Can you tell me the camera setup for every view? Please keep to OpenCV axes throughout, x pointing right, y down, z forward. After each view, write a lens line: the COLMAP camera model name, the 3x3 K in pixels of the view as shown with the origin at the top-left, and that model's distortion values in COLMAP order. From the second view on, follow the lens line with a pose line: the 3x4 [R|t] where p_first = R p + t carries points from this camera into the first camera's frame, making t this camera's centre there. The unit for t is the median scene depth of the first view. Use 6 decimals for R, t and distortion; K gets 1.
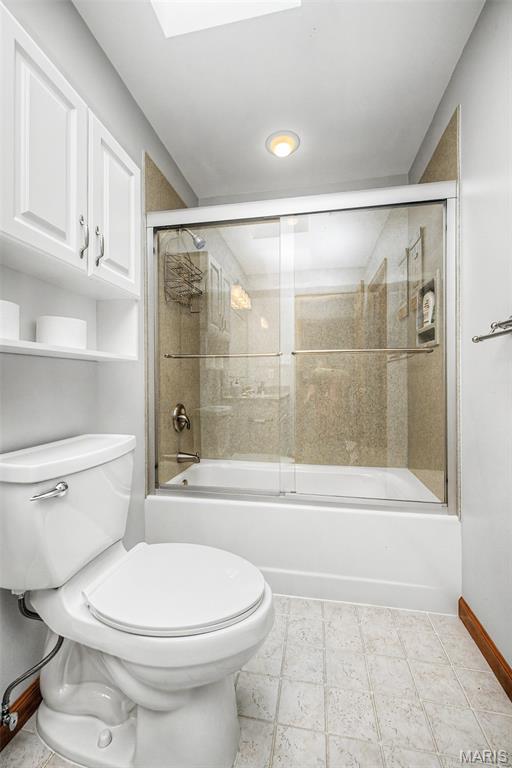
lens RADIAL K [[322.3, 0, 256.9], [0, 322.3, 381.6], [0, 0, 1]] dist [0.004071, -0.000268]
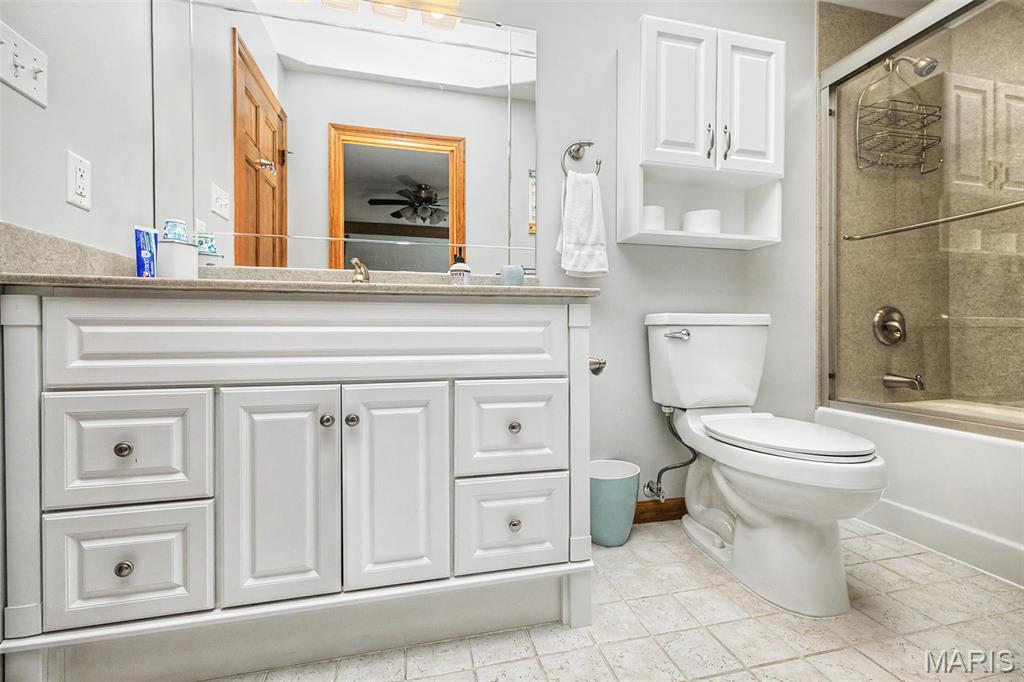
lens RADIAL K [[440.0, 0, 517.8], [0, 440.0, 339.9], [0, 0, 1]] dist [0.008977, -0.004751]
pose [[0.414869, 0.009908, -0.909827, 0.535592], [0.000350, 0.999939, 0.011049, 0.226155], [0.909881, -0.004902, 0.414840, -0.281124]]
